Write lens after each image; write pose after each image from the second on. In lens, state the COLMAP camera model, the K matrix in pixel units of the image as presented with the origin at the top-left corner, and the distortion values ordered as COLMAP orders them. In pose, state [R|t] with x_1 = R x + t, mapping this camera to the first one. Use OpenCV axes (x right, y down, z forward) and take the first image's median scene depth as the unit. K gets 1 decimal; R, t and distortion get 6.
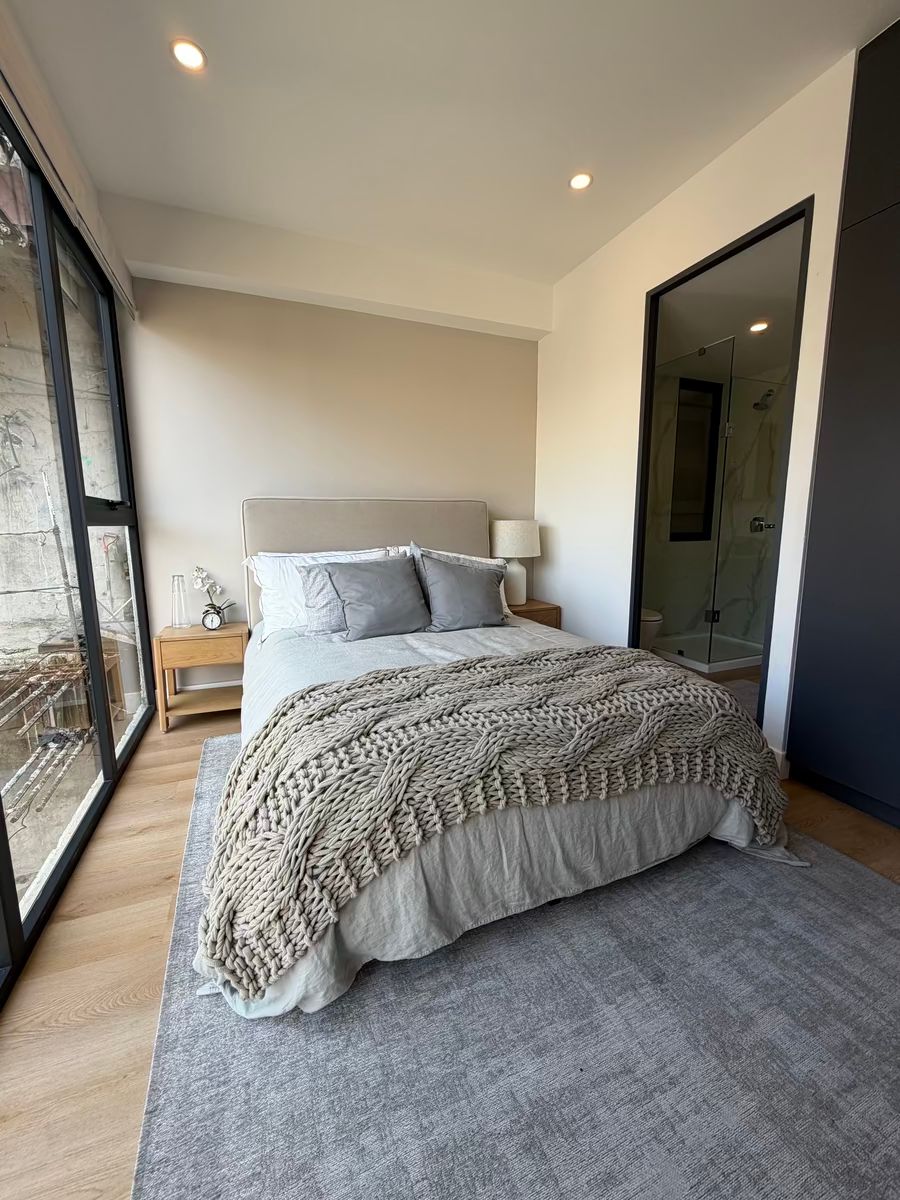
lens RADIAL K [[479.6, 0, 450.9], [0, 479.6, 599.6], [0, 0, 1]] dist [-0.001570, 0.000670]
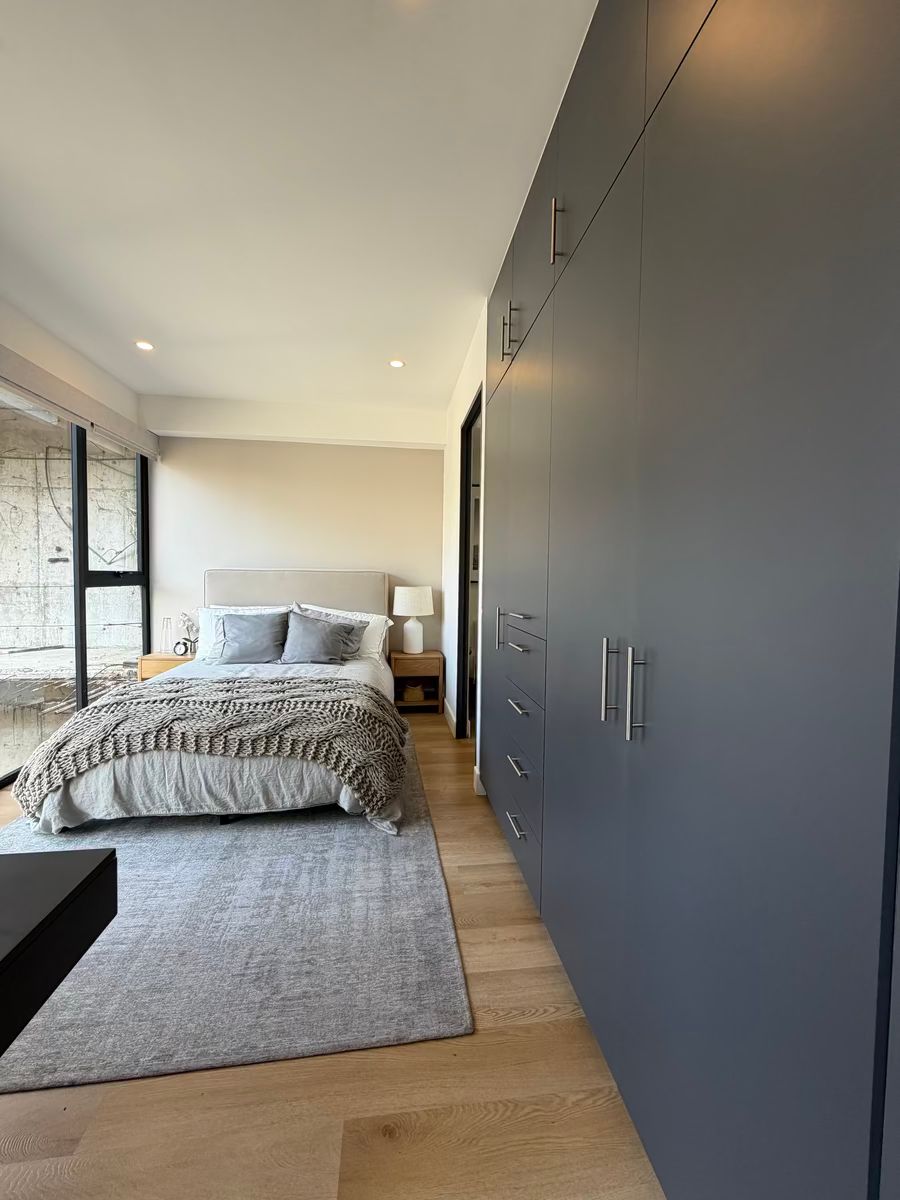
lens RADIAL K [[479.6, 0, 448.9], [0, 479.6, 598.7], [0, 0, 1]] dist [-0.001570, 0.000670]
pose [[0.964491, 0.032584, -0.262099, 1.406603], [-0.061664, 0.992716, -0.103504, -0.018528], [0.256818, 0.115991, 0.959474, -0.493490]]
